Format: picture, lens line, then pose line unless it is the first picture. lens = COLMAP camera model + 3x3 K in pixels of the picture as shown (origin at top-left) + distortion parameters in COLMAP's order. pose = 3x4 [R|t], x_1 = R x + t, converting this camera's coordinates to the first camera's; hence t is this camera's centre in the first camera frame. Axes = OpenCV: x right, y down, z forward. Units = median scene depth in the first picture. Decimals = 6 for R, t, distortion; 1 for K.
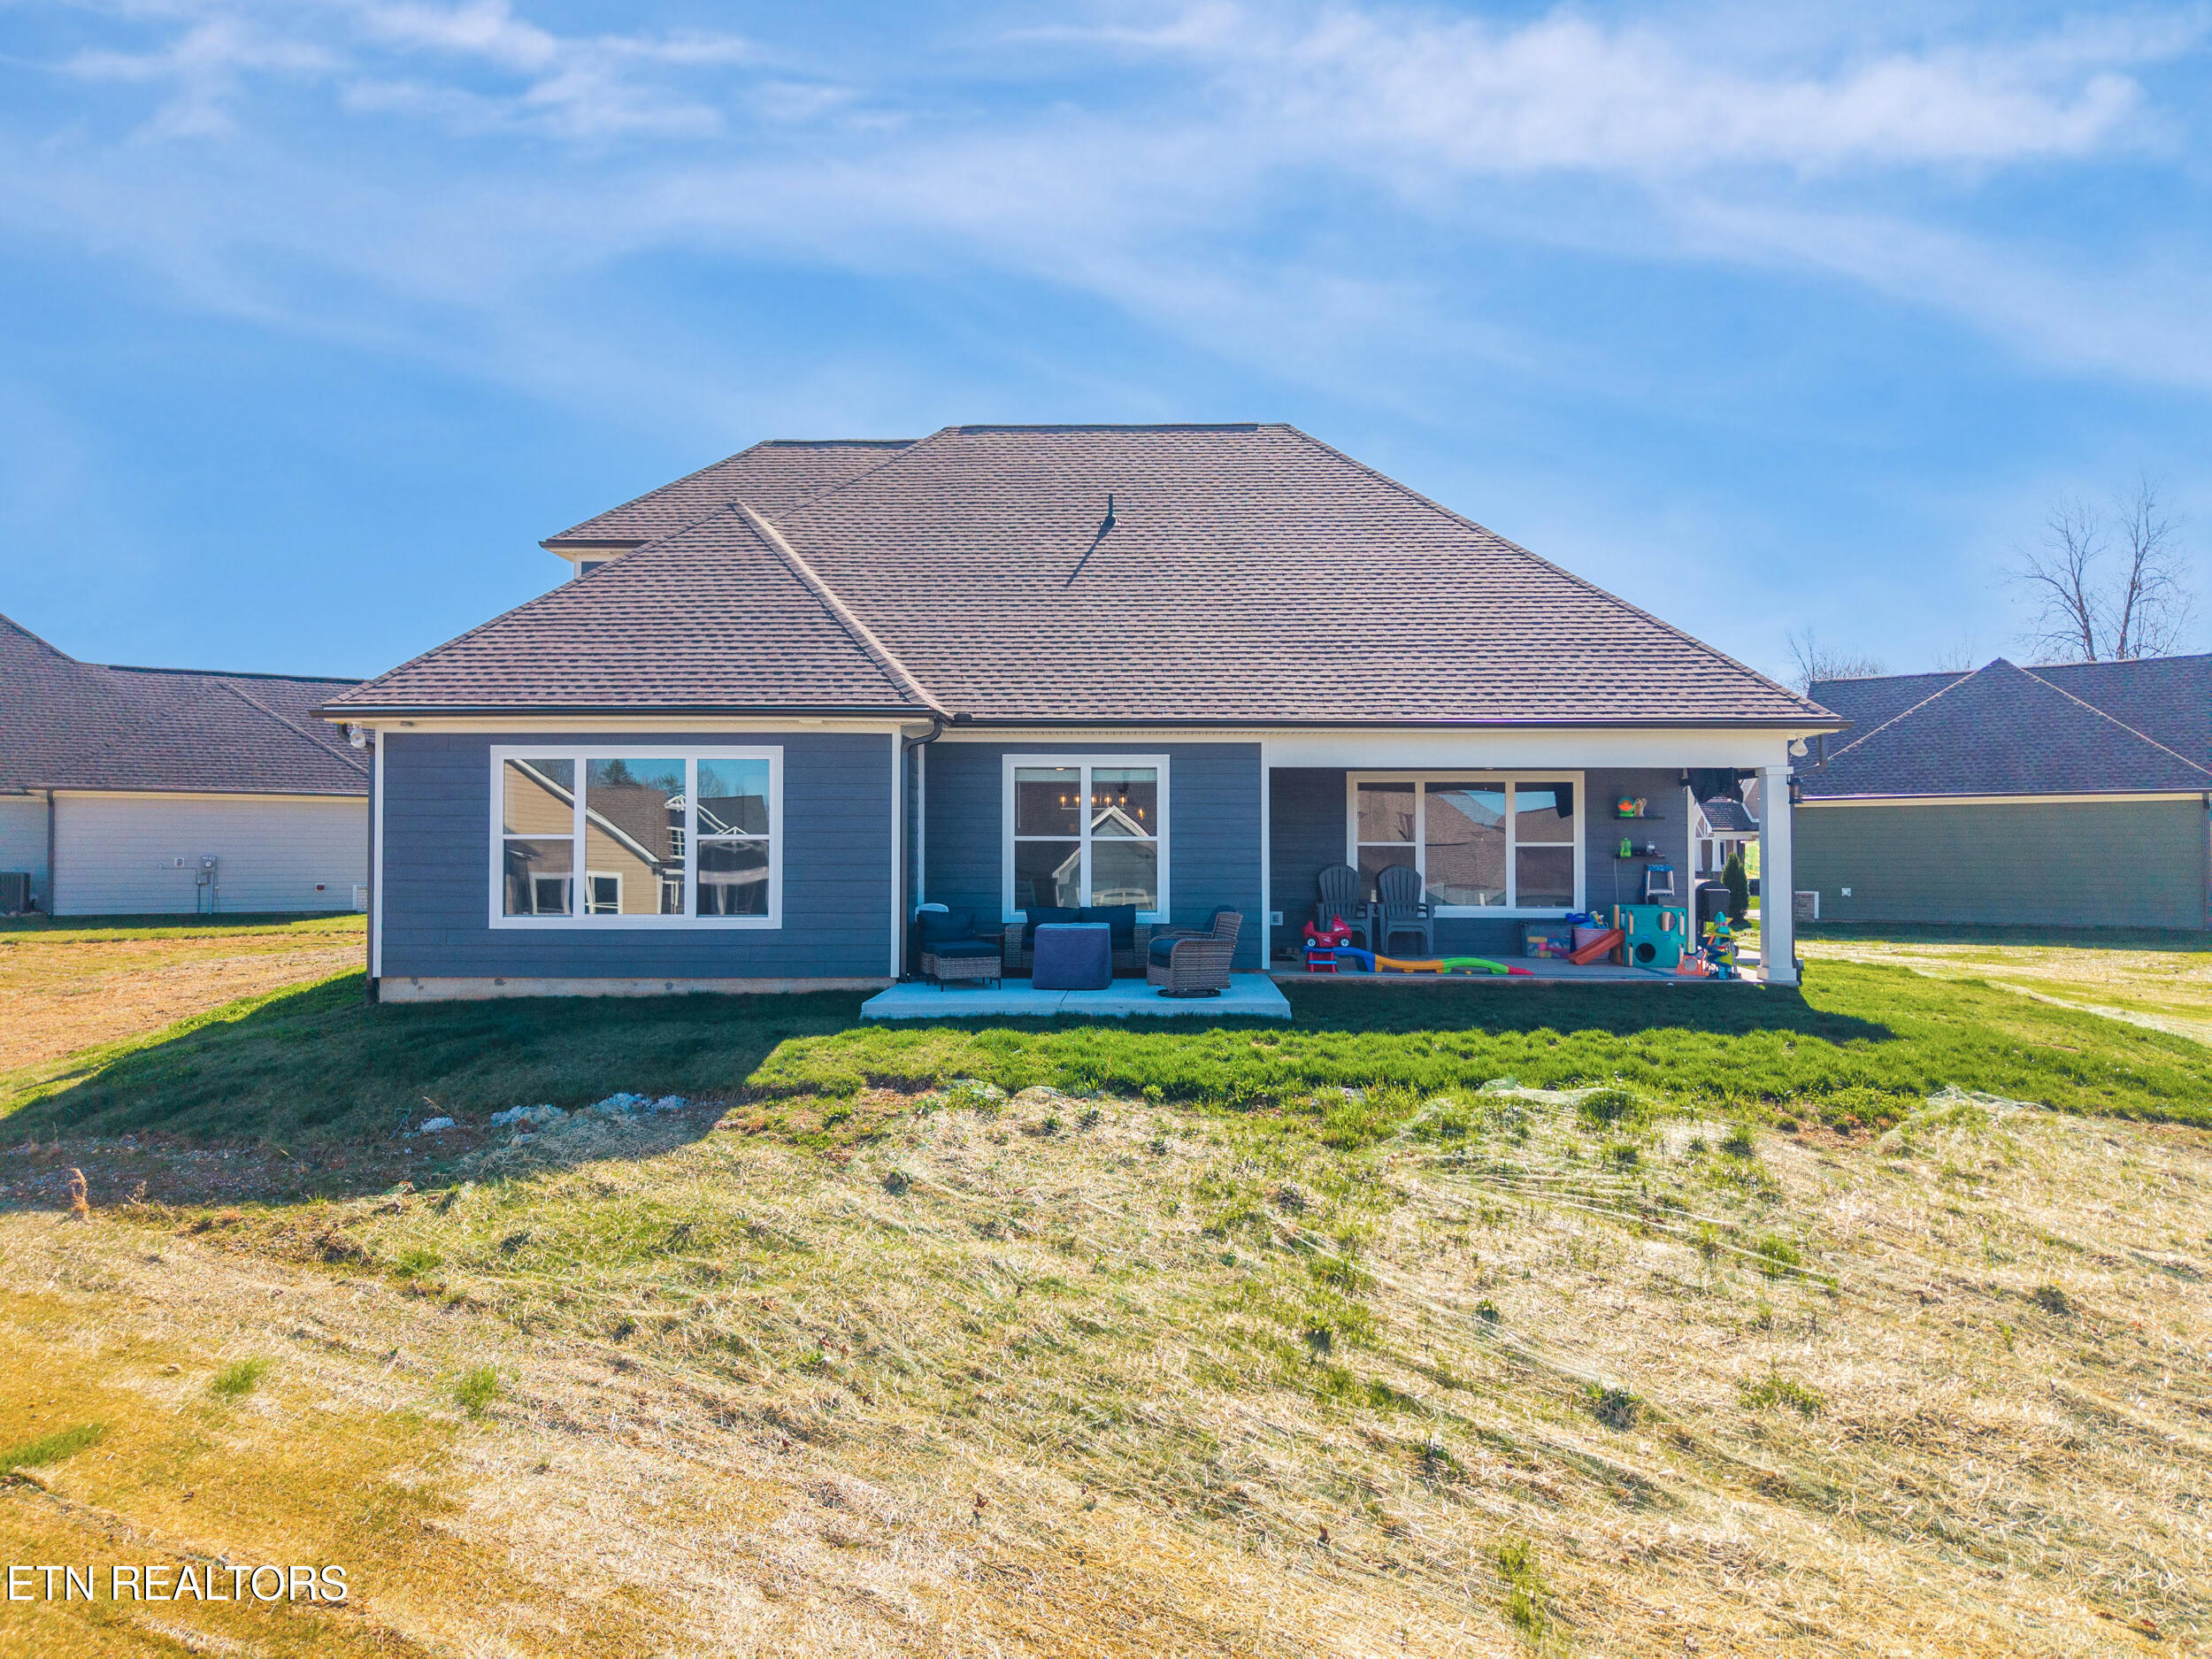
lens RADIAL K [[1491.7, 0, 1111.4], [0, 1491.7, 822.2], [0, 0, 1]] dist [-0.000918, -0.005835]
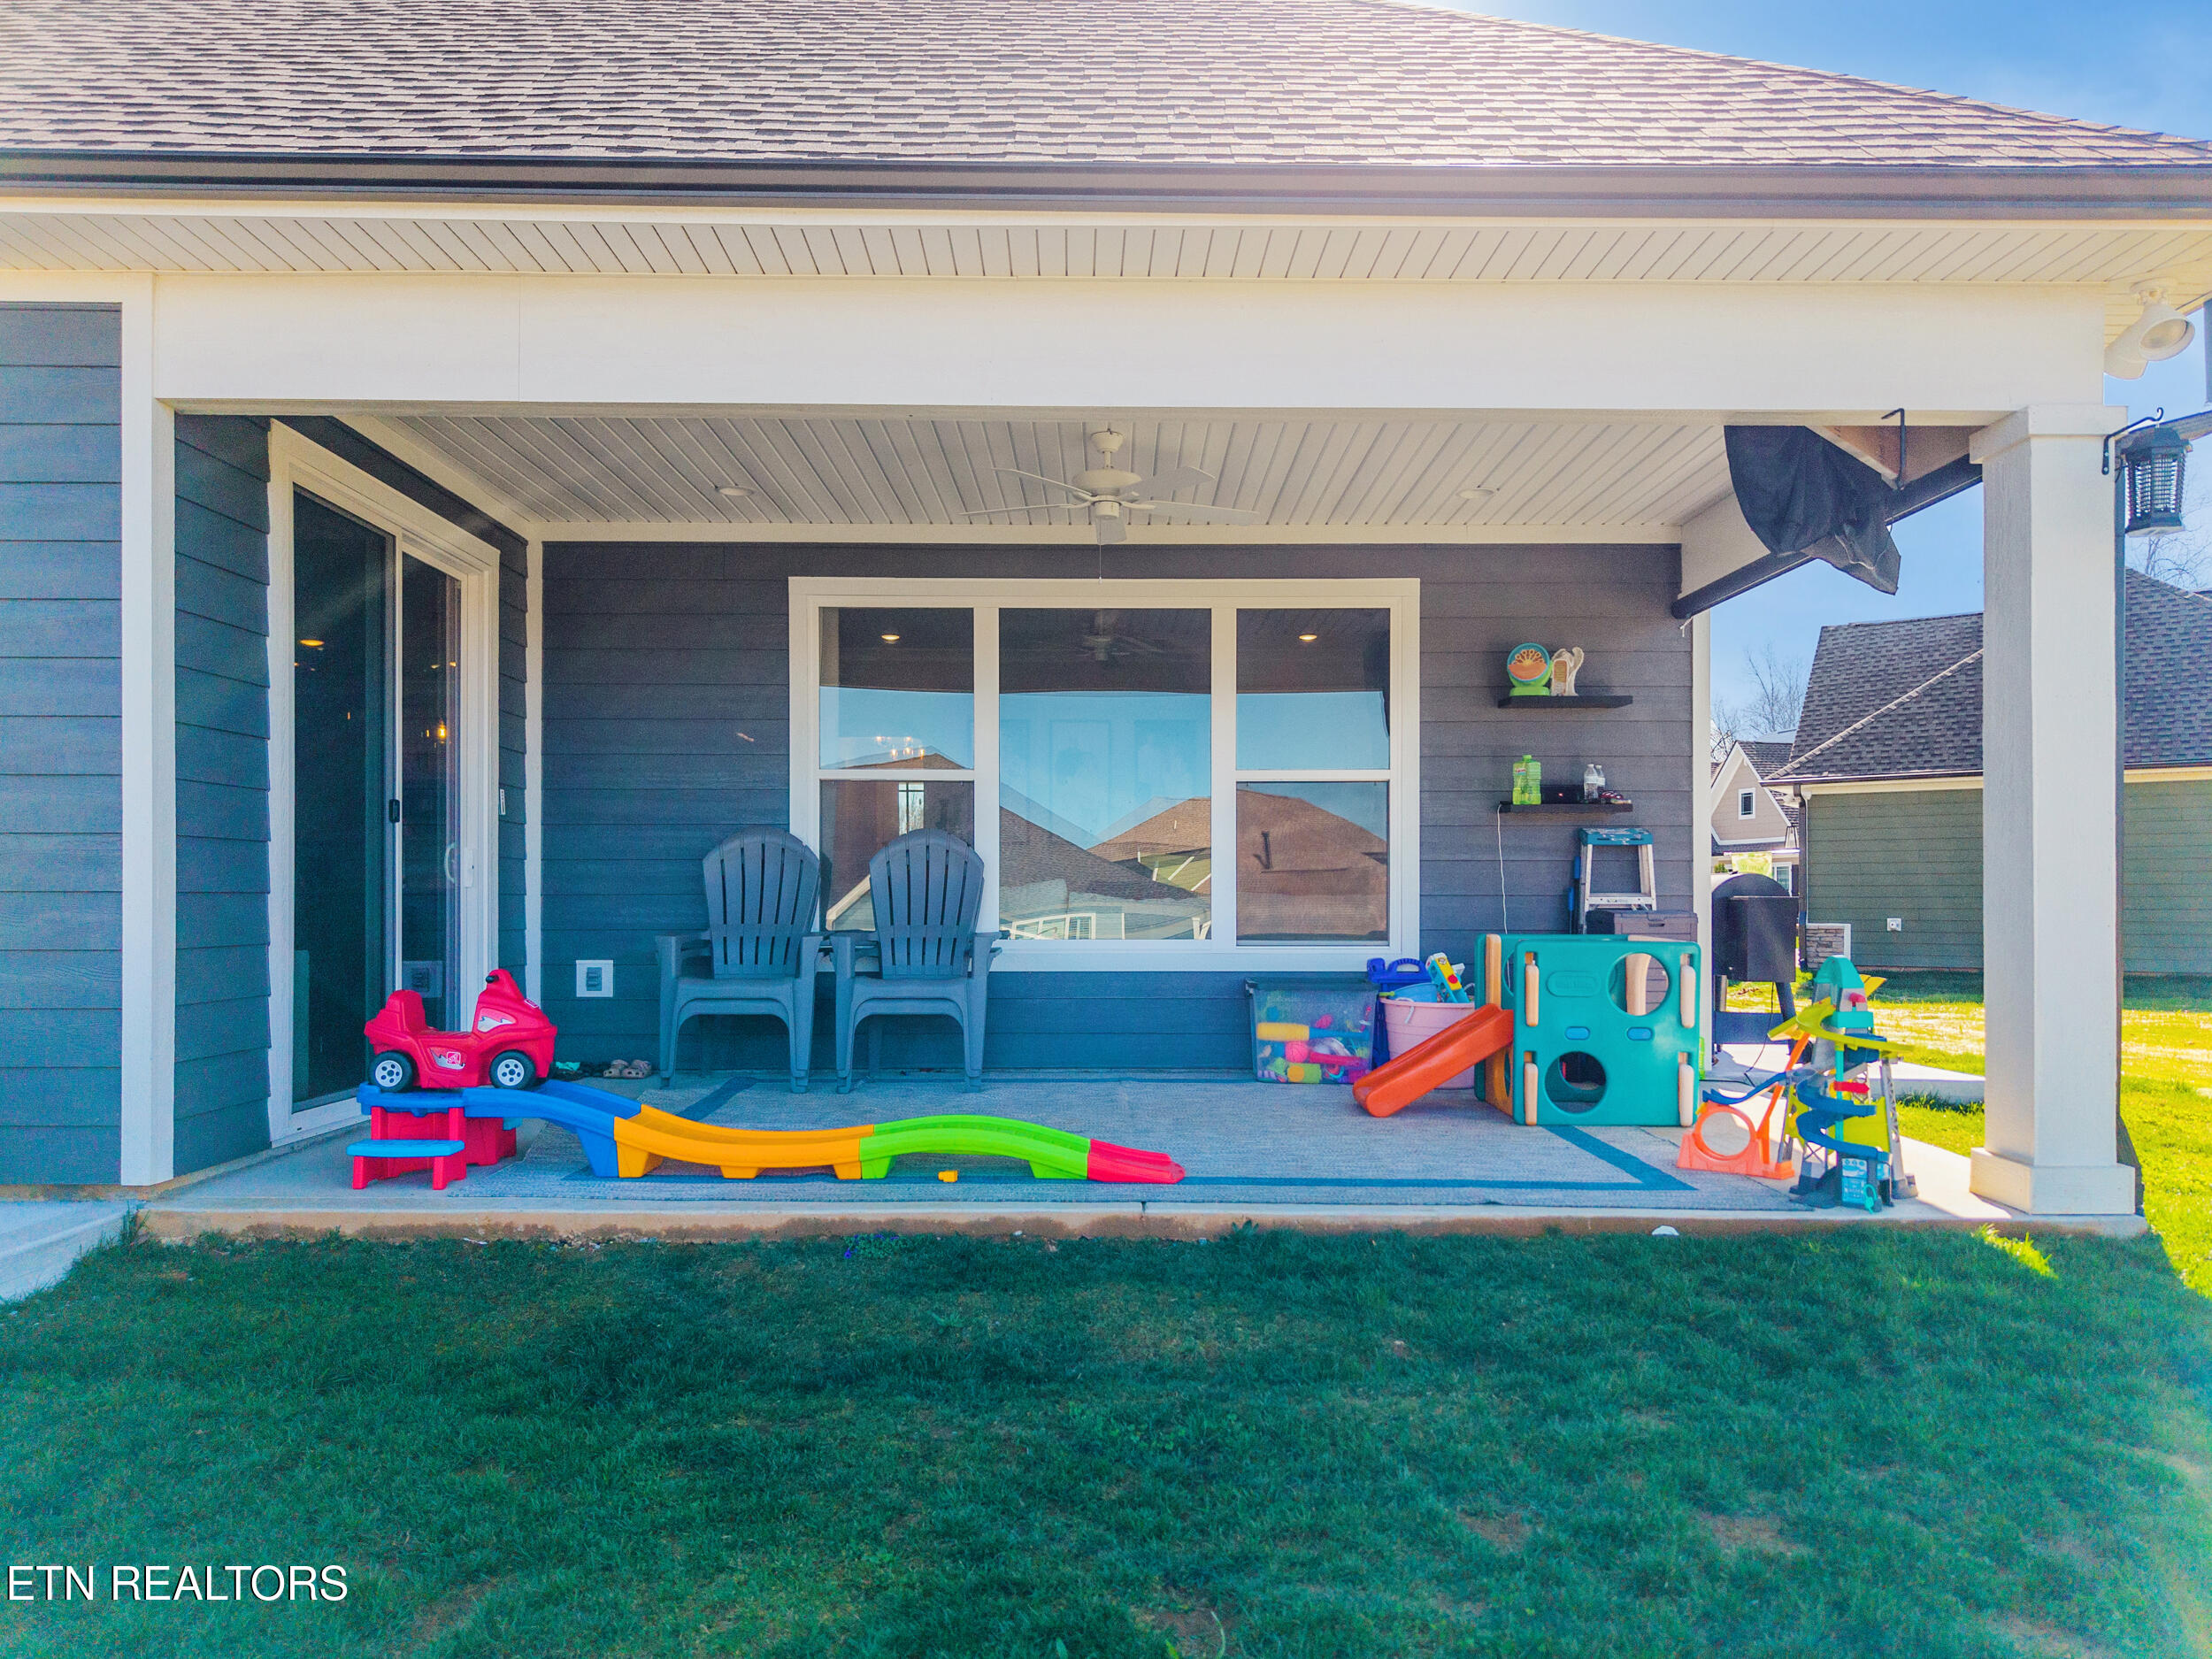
lens RADIAL K [[1464.3, 0, 1115.2], [0, 1464.3, 899.5], [0, 0, 1]] dist [-0.001700, -0.003224]
pose [[0.999535, -0.002199, 0.030419, 0.235562], [0.001587, 0.999796, 0.020131, 0.039499], [-0.030457, -0.020074, 0.999334, 0.650617]]
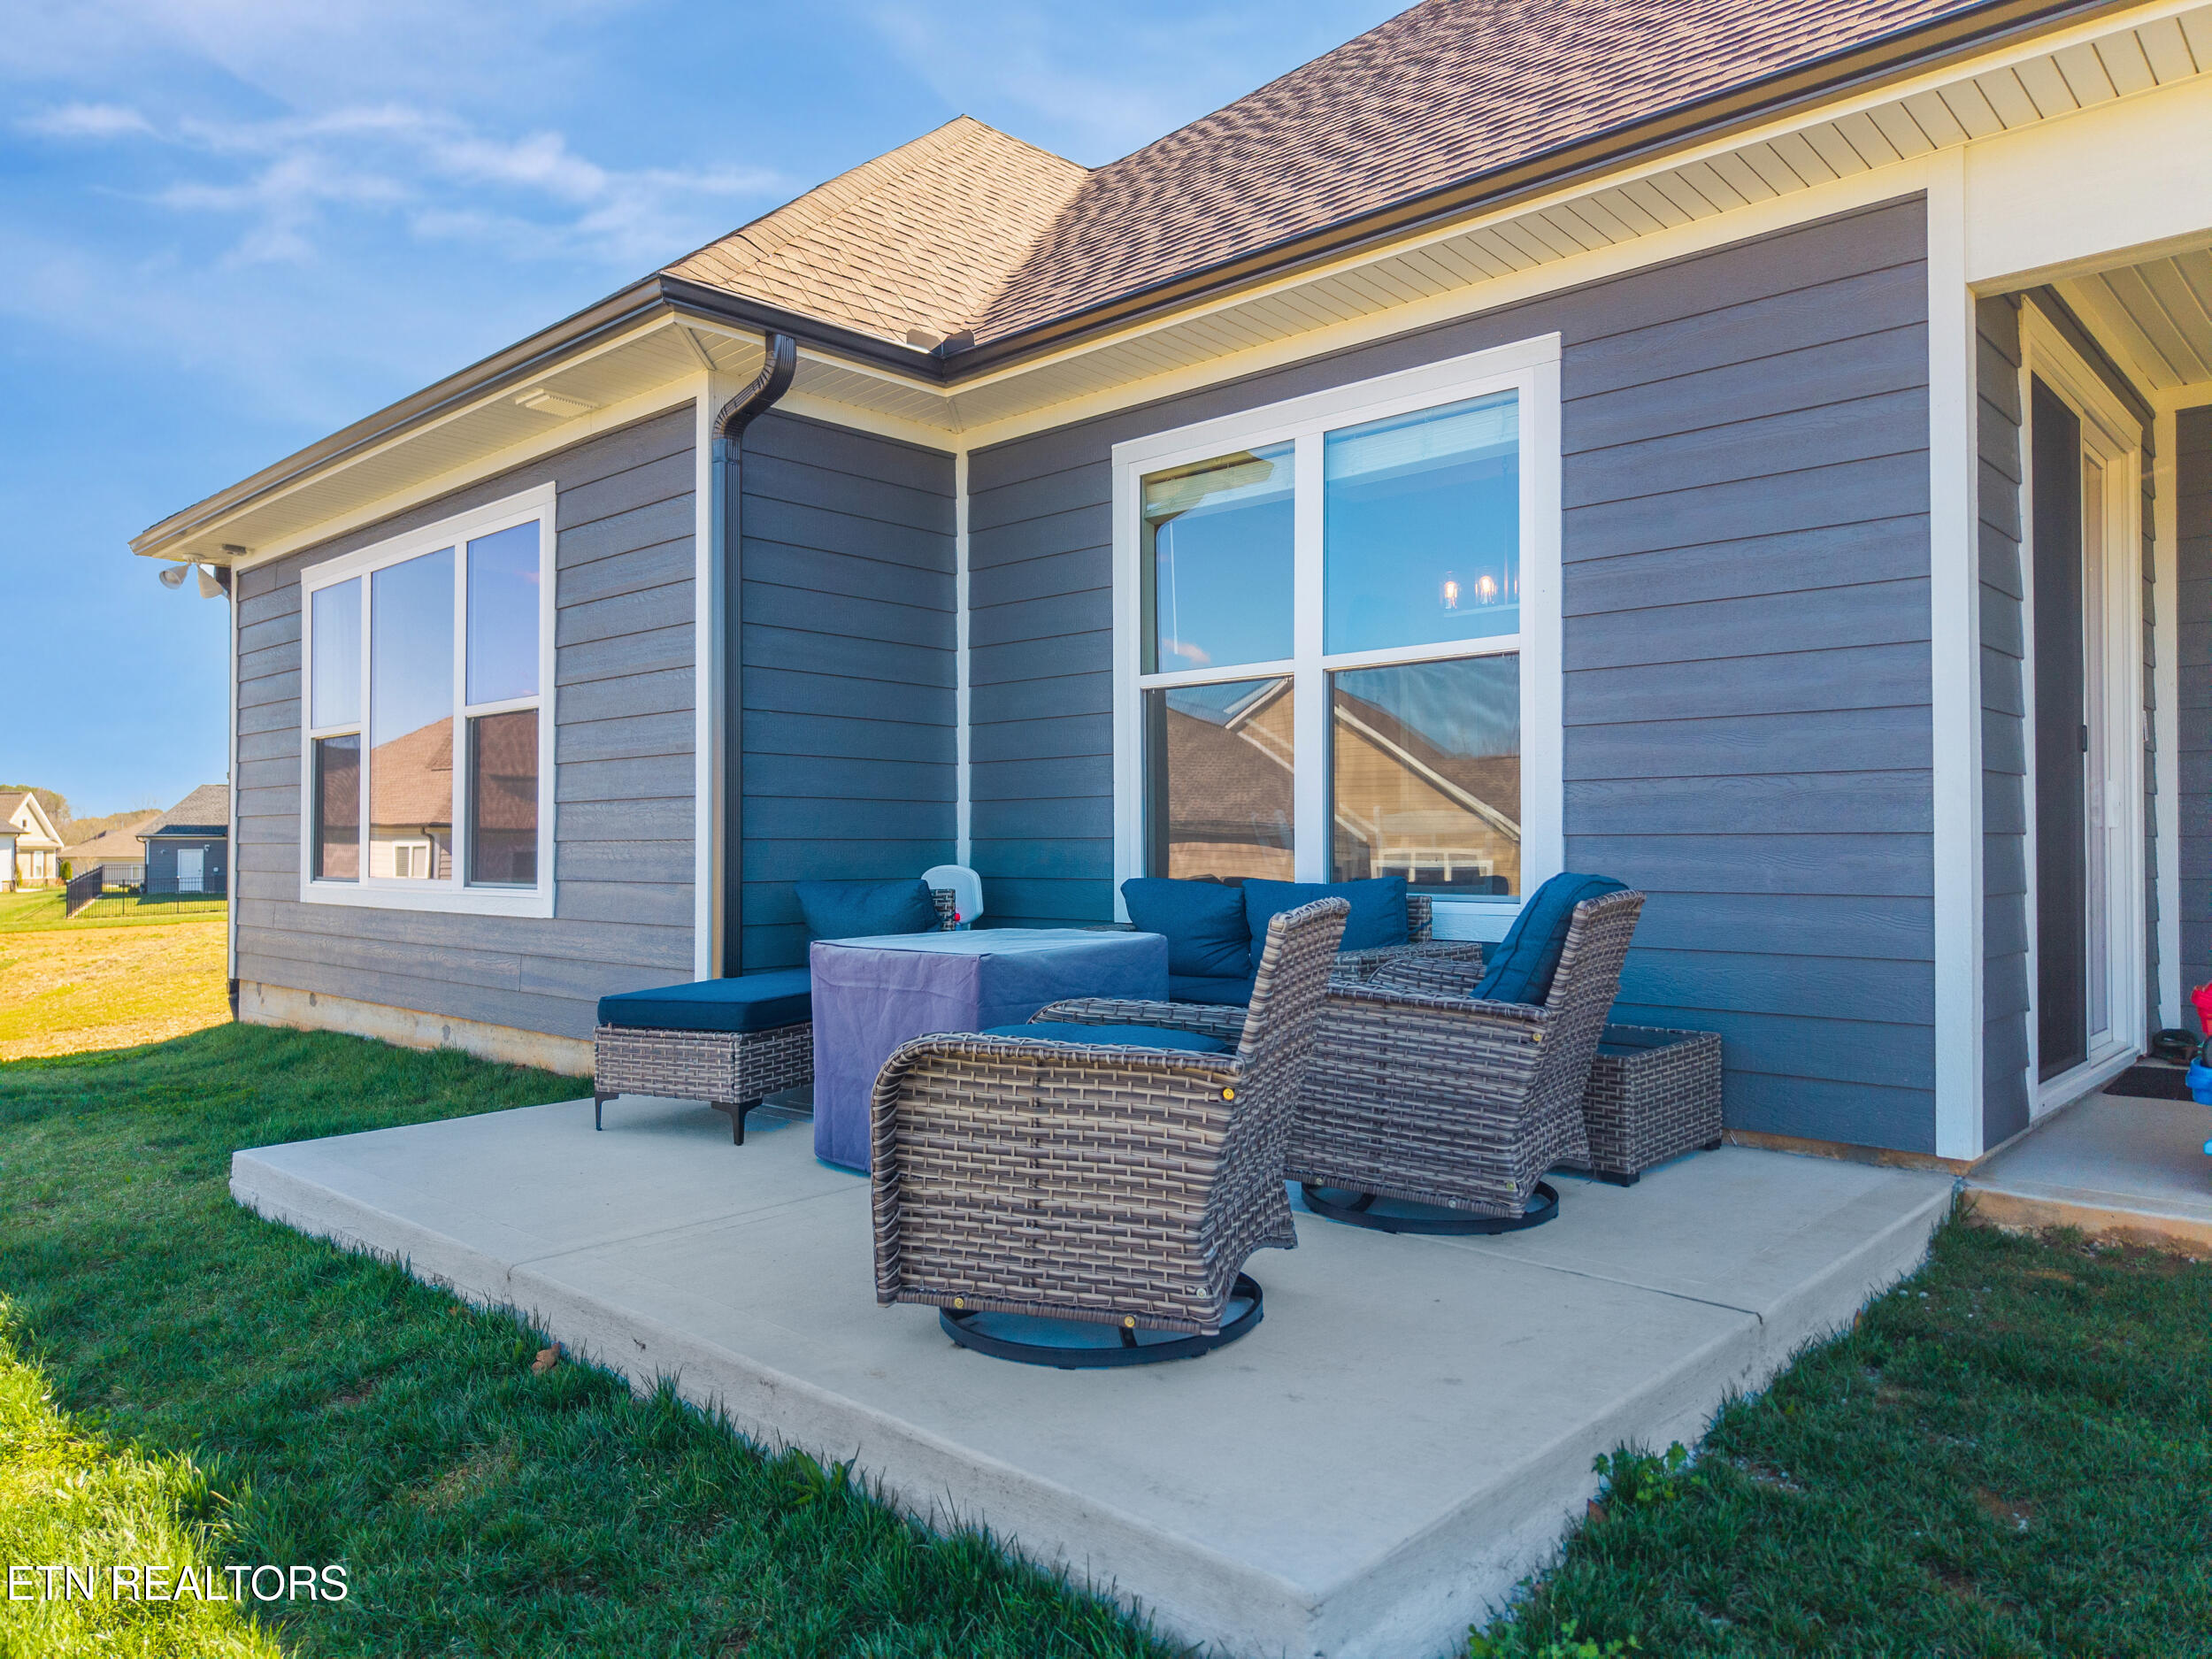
lens RADIAL K [[1484.6, 0, 1110.7], [0, 1484.6, 825.4], [0, 0, 1]] dist [0.024023, -0.019133]
pose [[0.744980, -0.014599, -0.666927, 0.144036], [0.016662, 0.999856, -0.003274, 0.040363], [0.666879, -0.008674, 0.745116, 0.647577]]
